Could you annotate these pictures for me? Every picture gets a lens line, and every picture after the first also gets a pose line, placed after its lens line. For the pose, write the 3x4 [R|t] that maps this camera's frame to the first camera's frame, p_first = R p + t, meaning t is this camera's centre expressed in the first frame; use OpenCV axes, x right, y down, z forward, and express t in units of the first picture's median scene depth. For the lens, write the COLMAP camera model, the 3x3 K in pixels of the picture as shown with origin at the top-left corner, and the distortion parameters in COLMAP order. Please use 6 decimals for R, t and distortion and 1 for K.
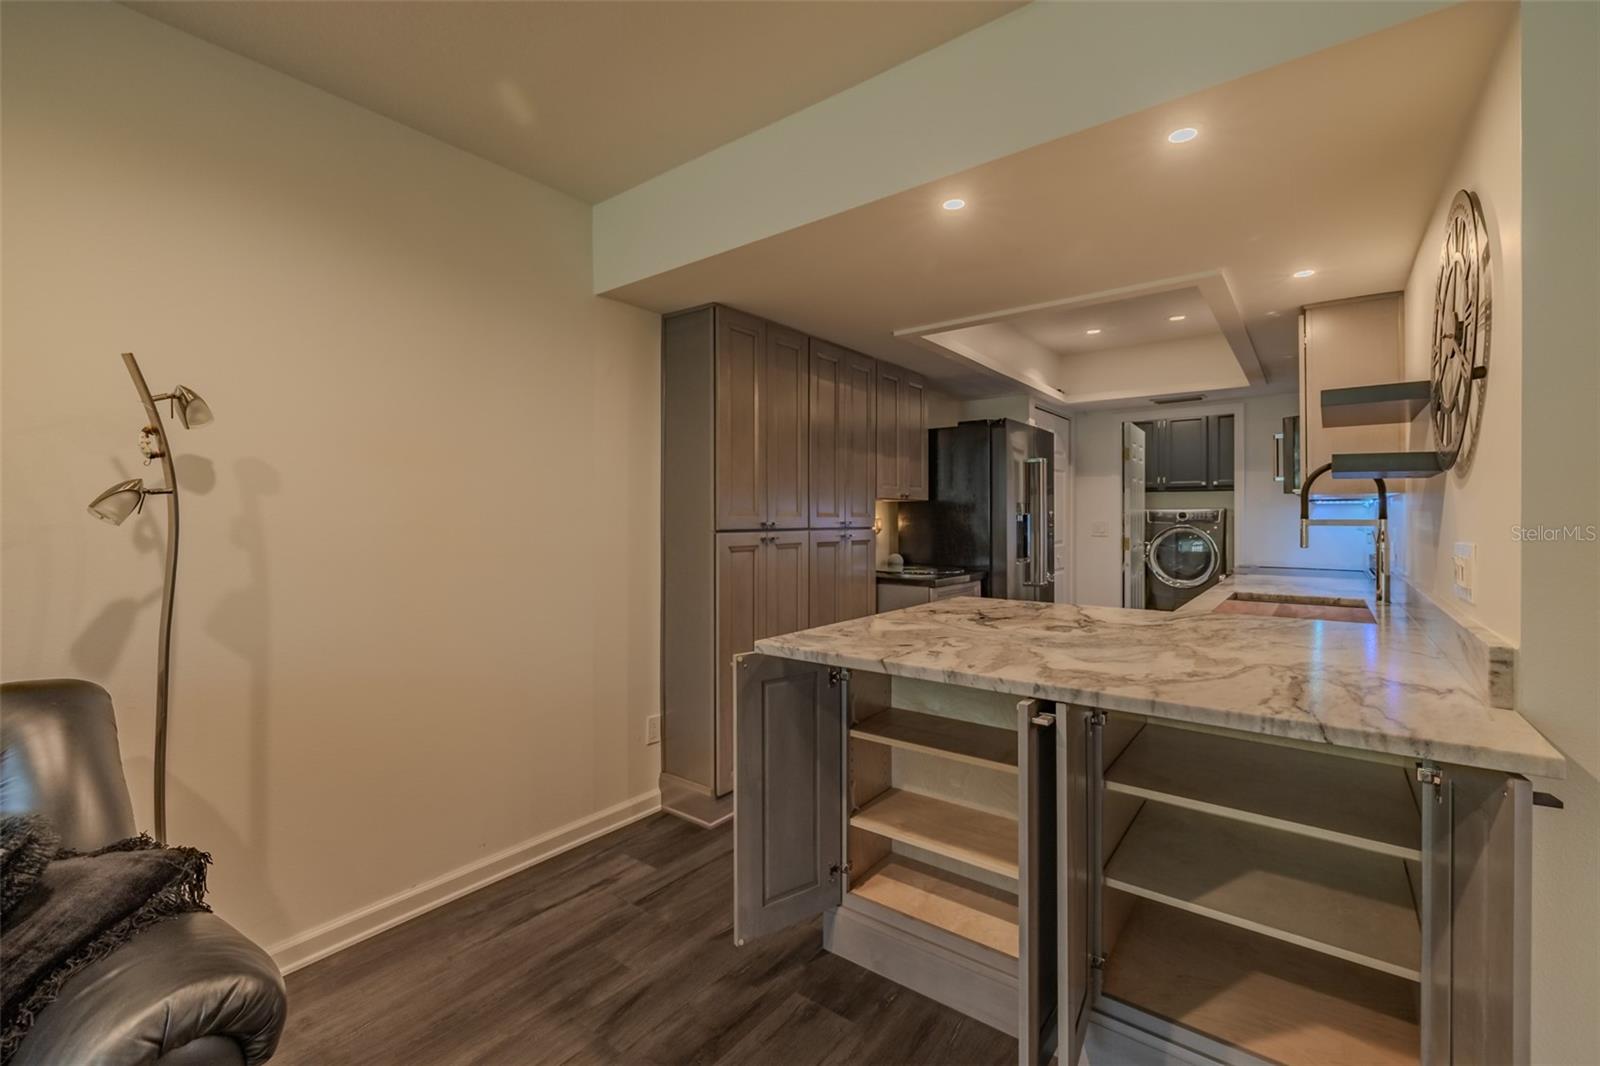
lens RADIAL K [[675.3, 0, 798.9], [0, 675.3, 519.9], [0, 0, 1]] dist [0.000622, -0.000730]
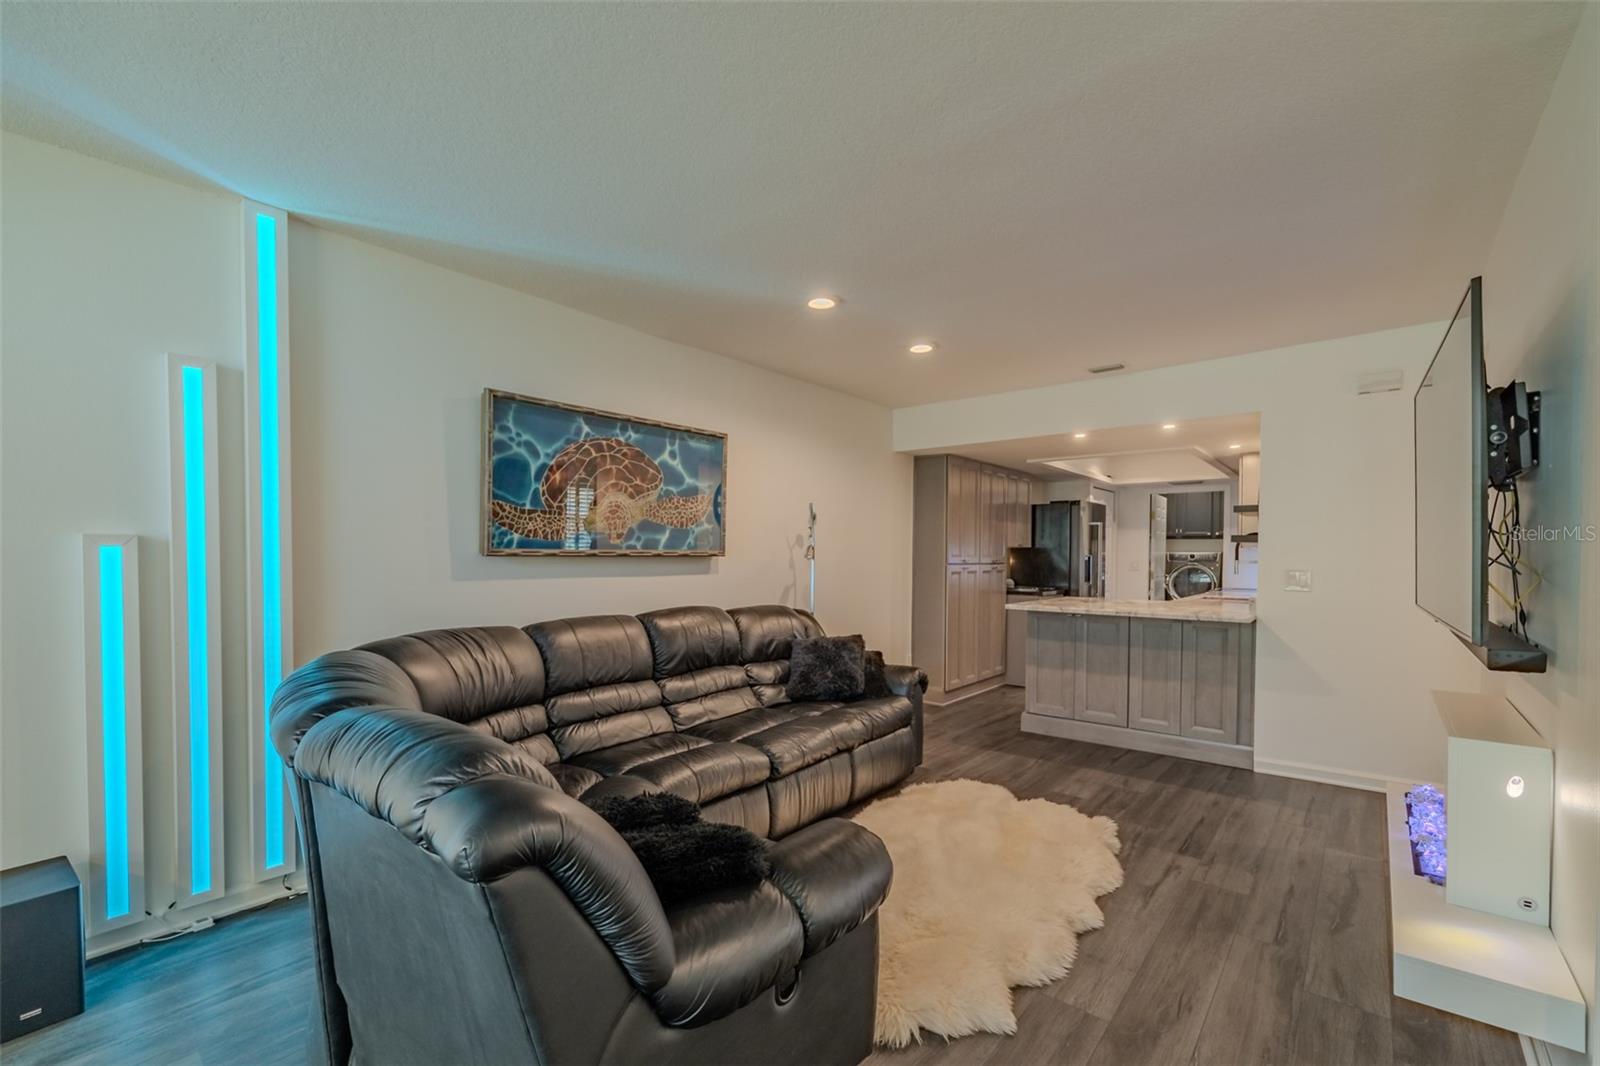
lens RADIAL K [[675.3, 0, 801.9], [0, 675.3, 571.1], [0, 0, 1]] dist [0.000622, -0.000730]
pose [[0.999397, 0.006022, -0.034195, -0.238283], [-0.005279, 0.999748, 0.021798, -0.002531], [0.034318, -0.021604, 0.999177, -0.520344]]
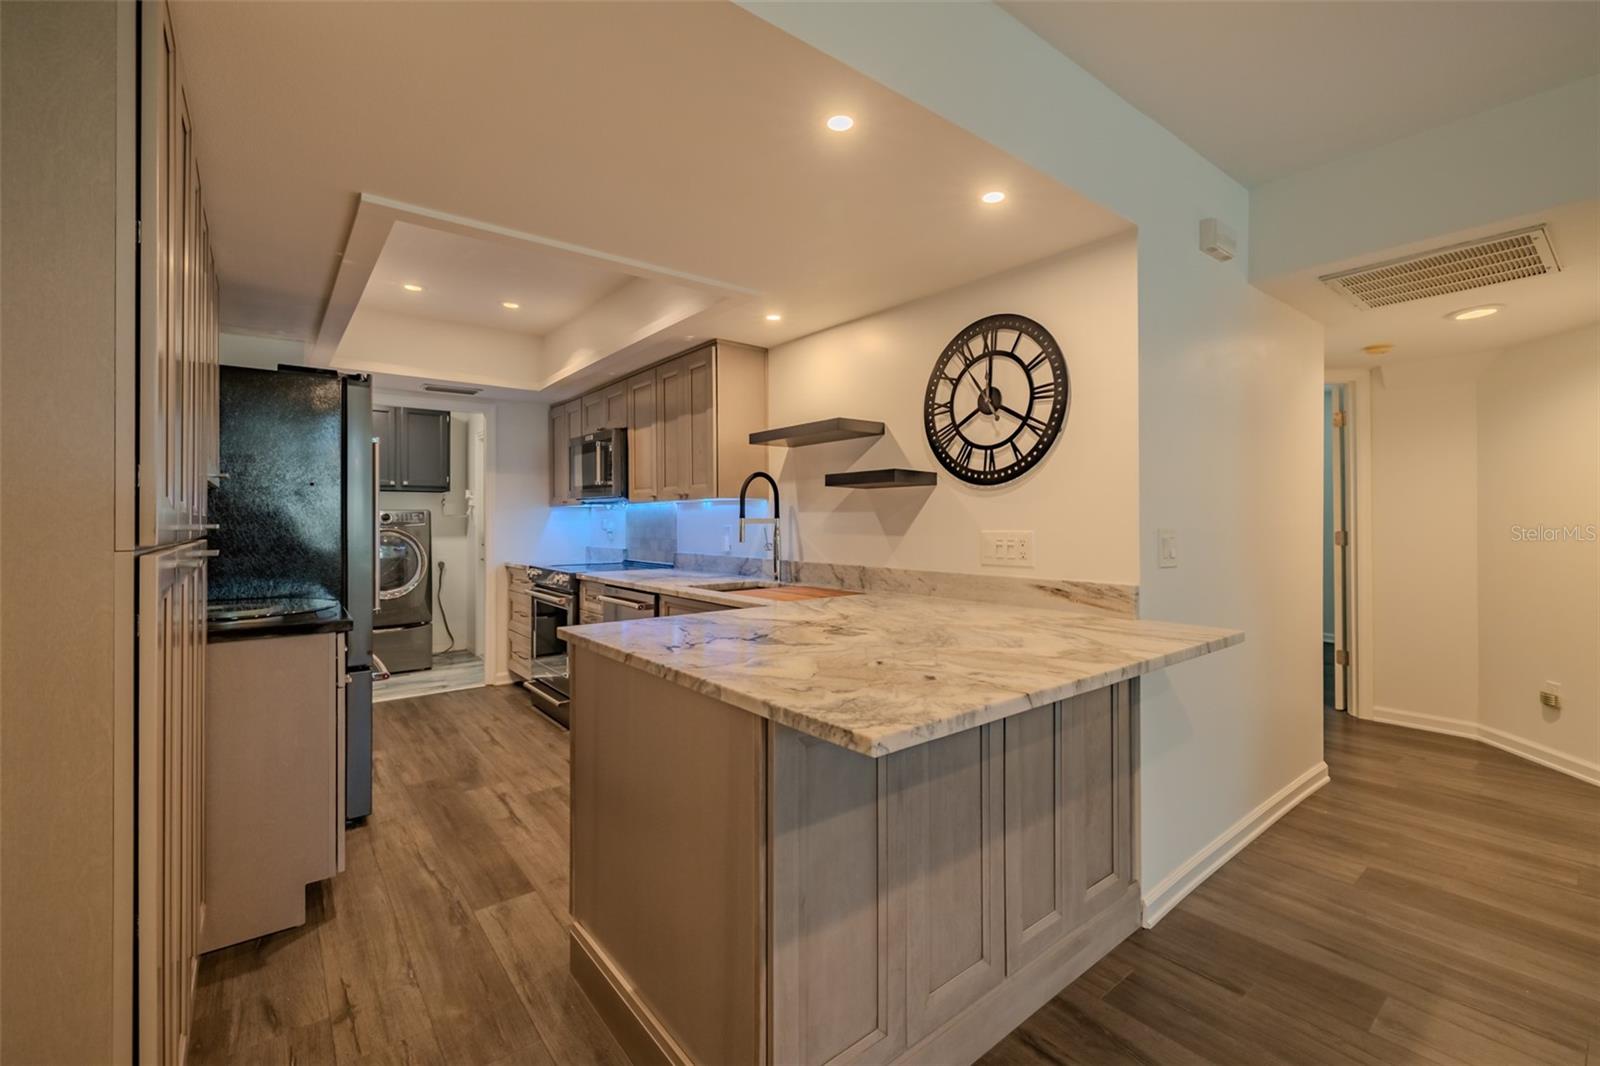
lens RADIAL K [[675.3, 0, 808.5], [0, 675.3, 517.3], [0, 0, 1]] dist [0.000622, -0.000730]
pose [[0.236399, 0.003051, 0.971651, -0.181924], [0.006992, 0.999964, -0.004841, 0.001696], [-0.971631, 0.007938, 0.236369, 0.277773]]
